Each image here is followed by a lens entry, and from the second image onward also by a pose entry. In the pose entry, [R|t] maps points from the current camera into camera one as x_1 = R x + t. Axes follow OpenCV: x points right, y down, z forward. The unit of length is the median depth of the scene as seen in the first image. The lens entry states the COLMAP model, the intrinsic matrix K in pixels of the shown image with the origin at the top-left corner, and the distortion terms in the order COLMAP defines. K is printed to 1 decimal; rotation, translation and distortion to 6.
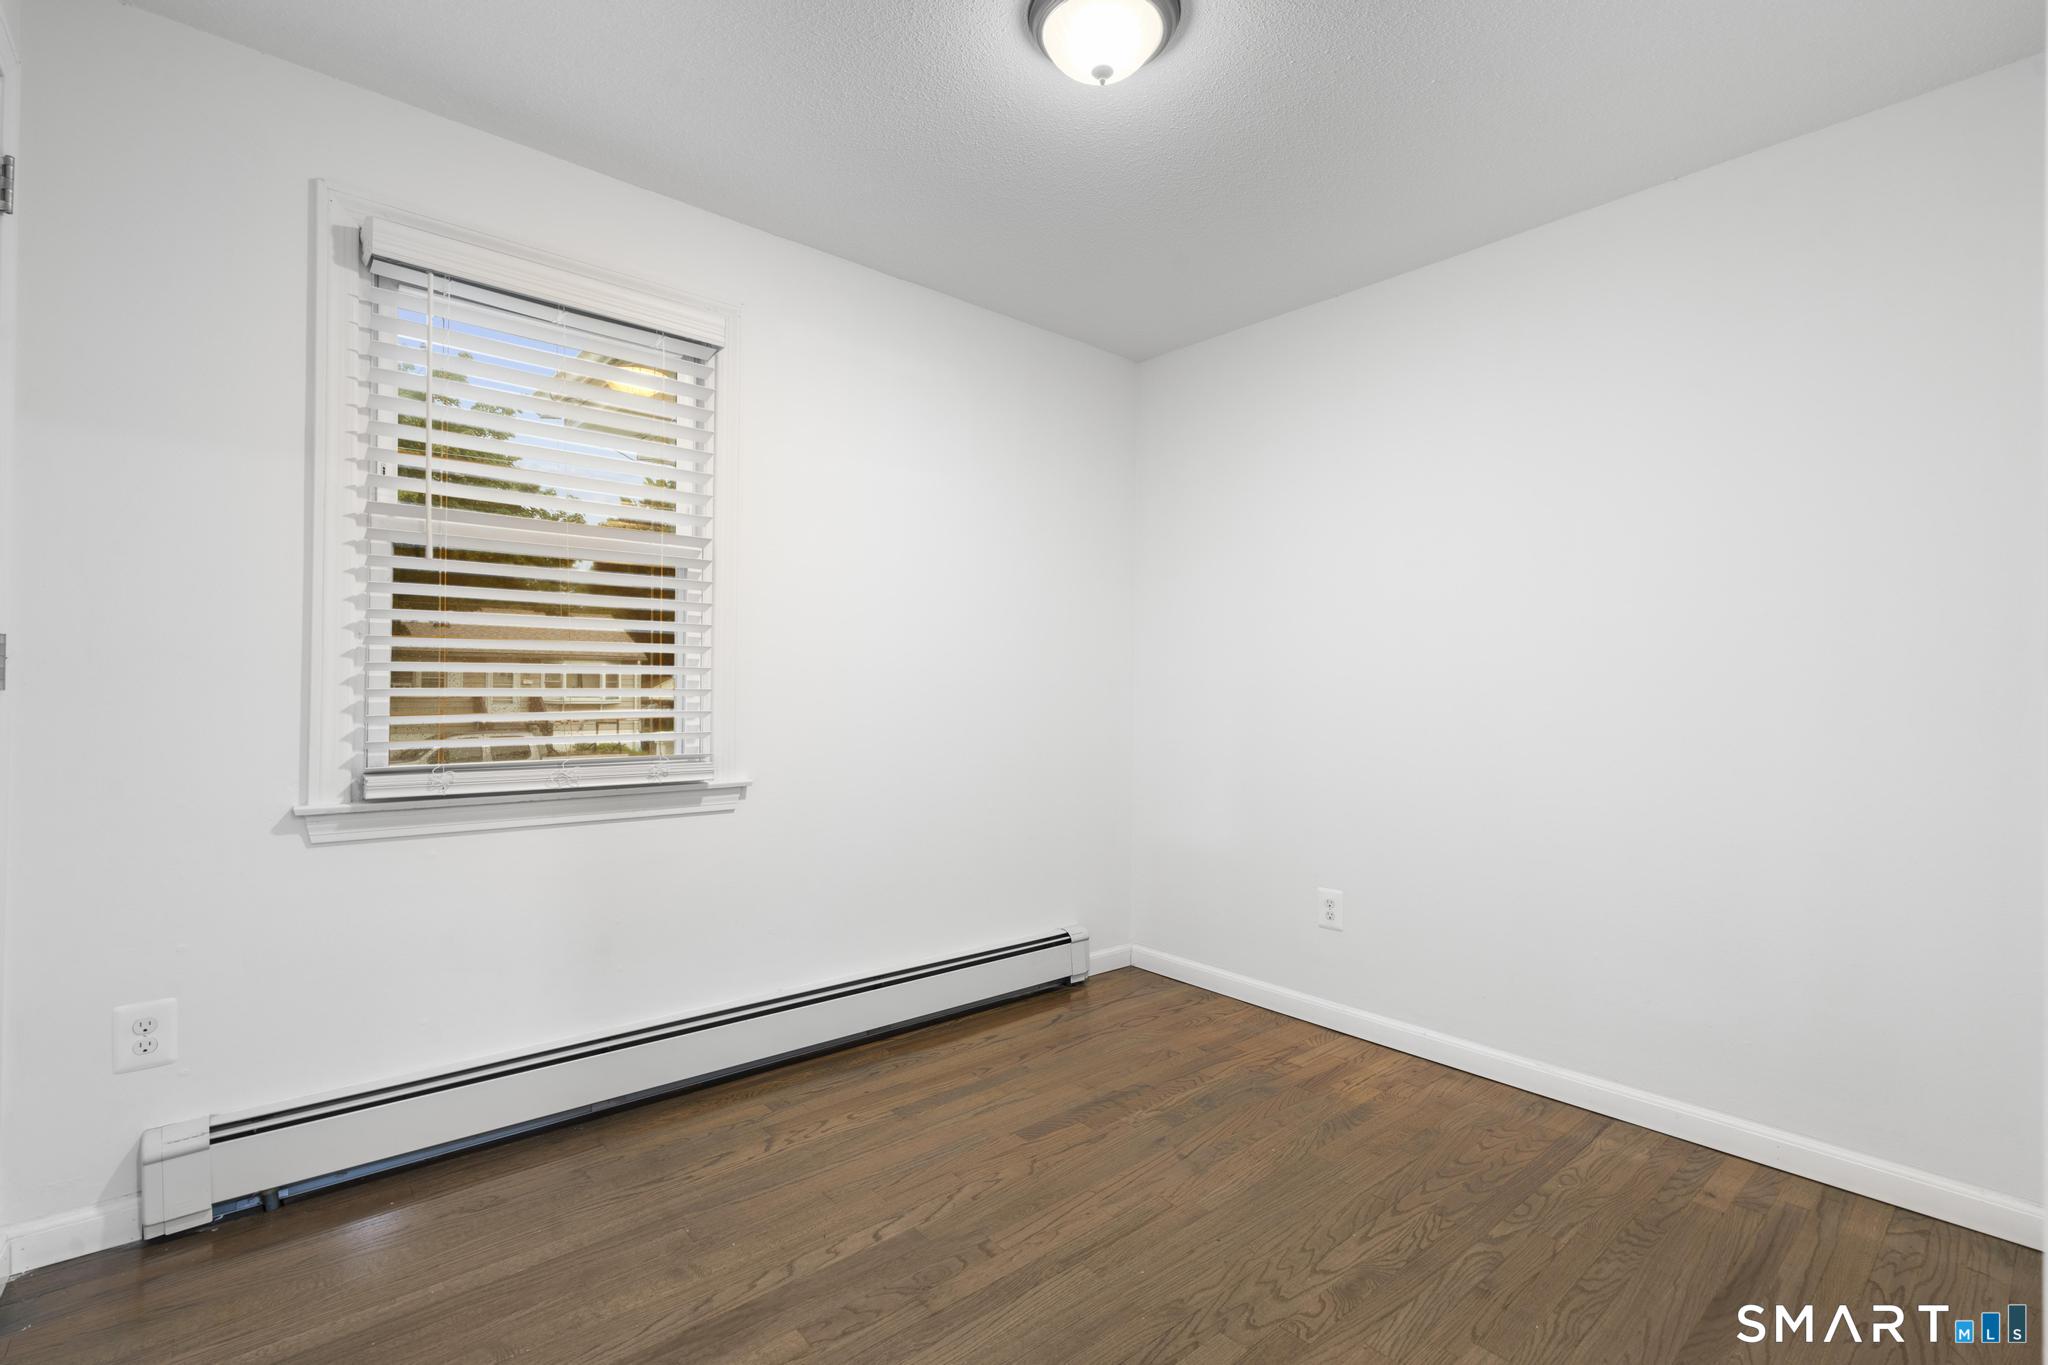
lens RADIAL K [[922.0, 0, 1031.8], [0, 922.0, 688.1], [0, 0, 1]] dist [-0.010020, 0.005874]
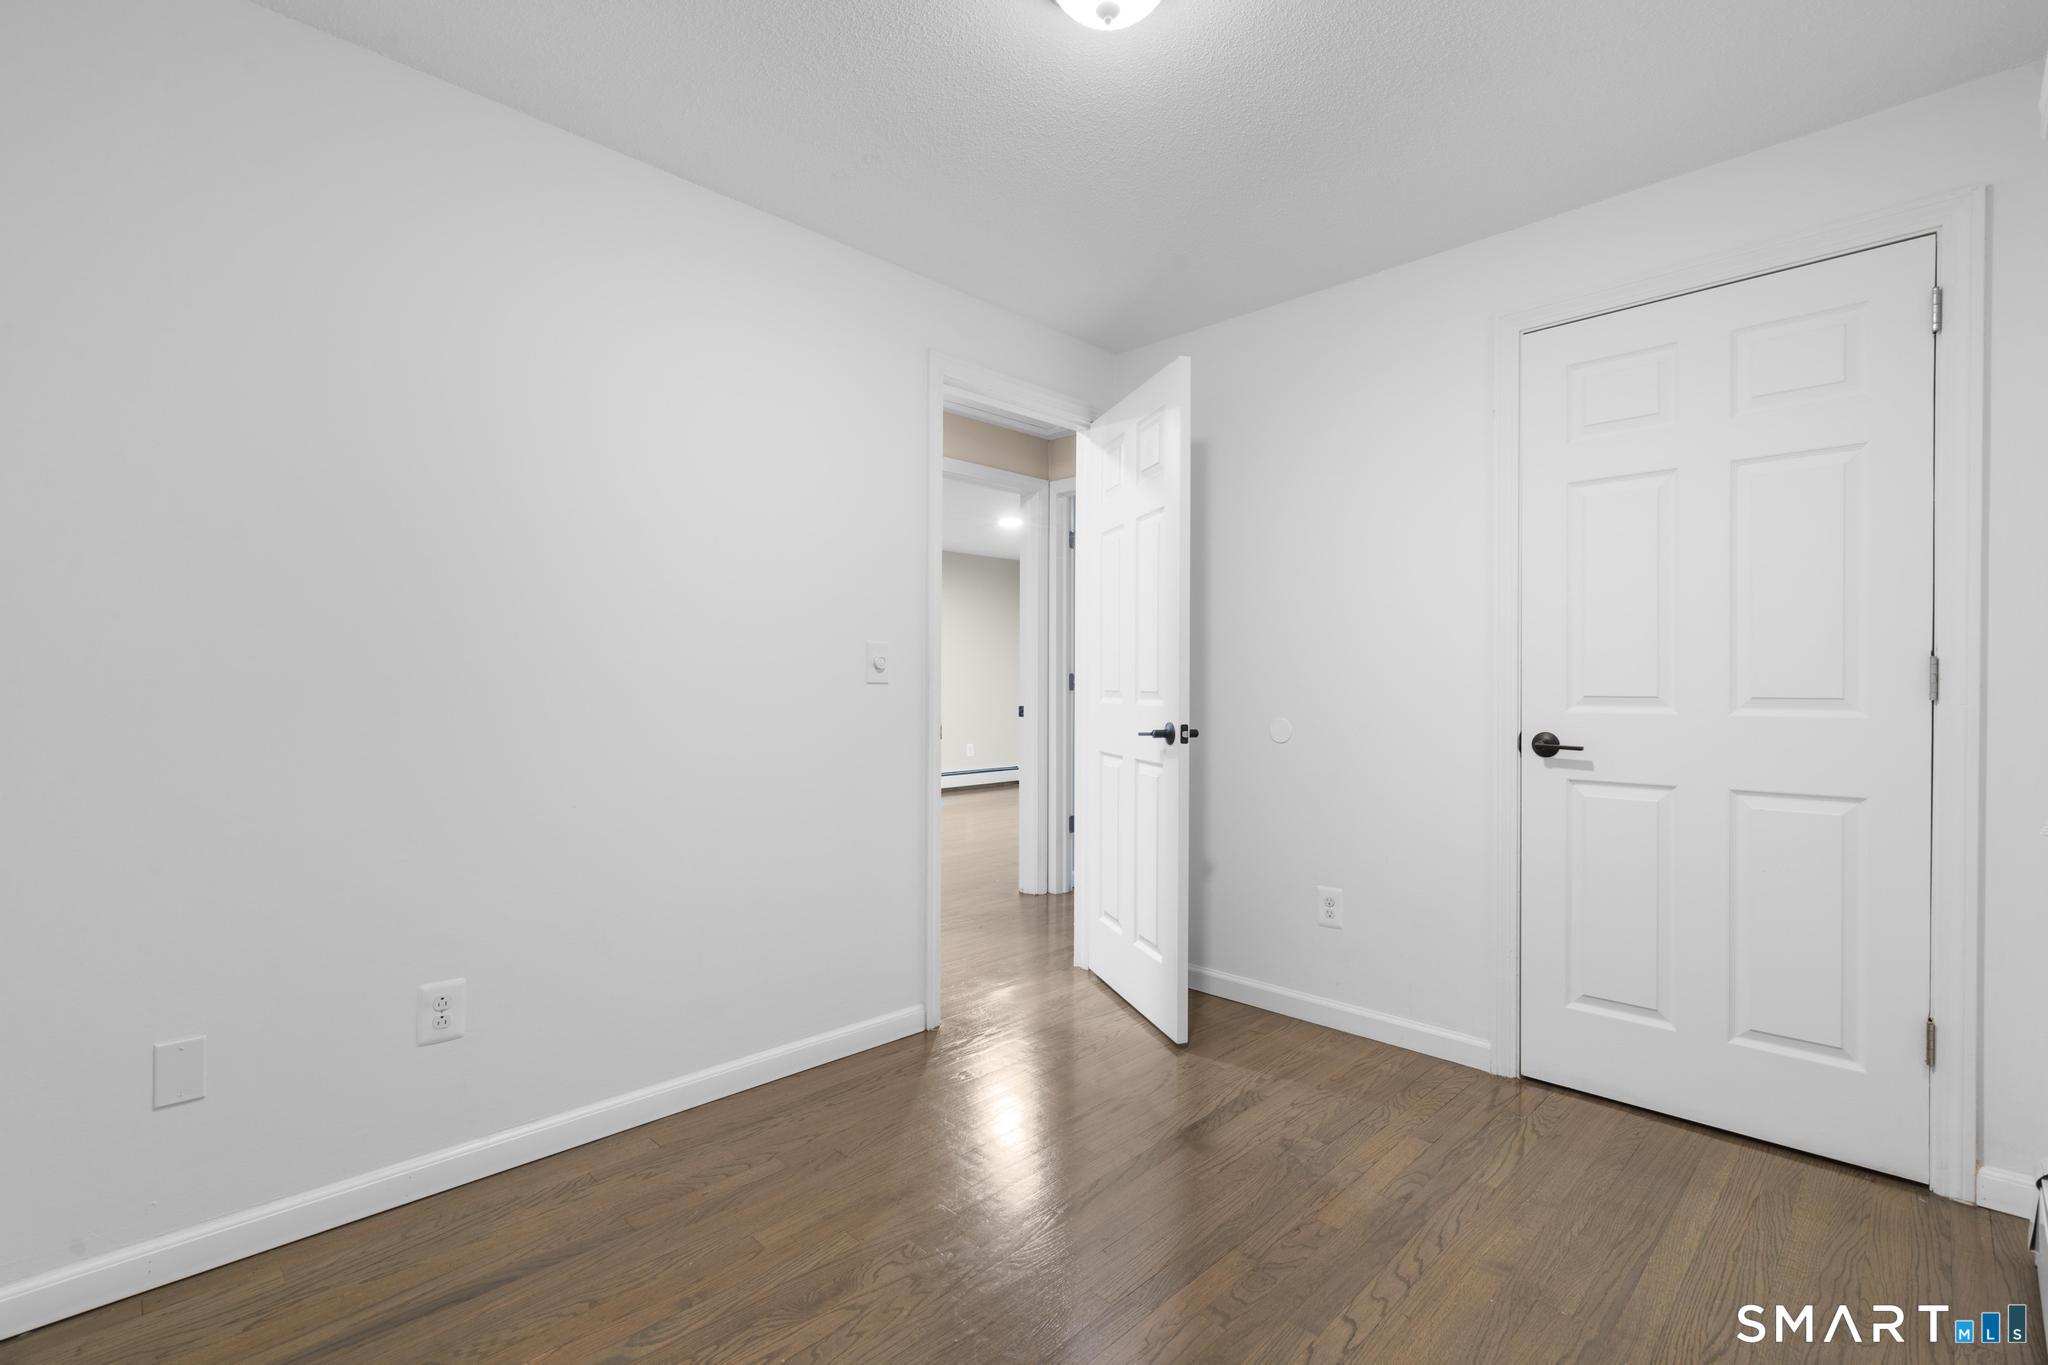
lens RADIAL K [[922.0, 0, 1031.8], [0, 922.0, 688.1], [0, 0, 1]] dist [-0.010020, 0.005874]
pose [[-0.997240, -0.010795, -0.073458, 0.212771], [-0.010882, 0.999940, 0.000784, 0.001444], [0.073445, 0.001581, -0.997298, 1.945447]]
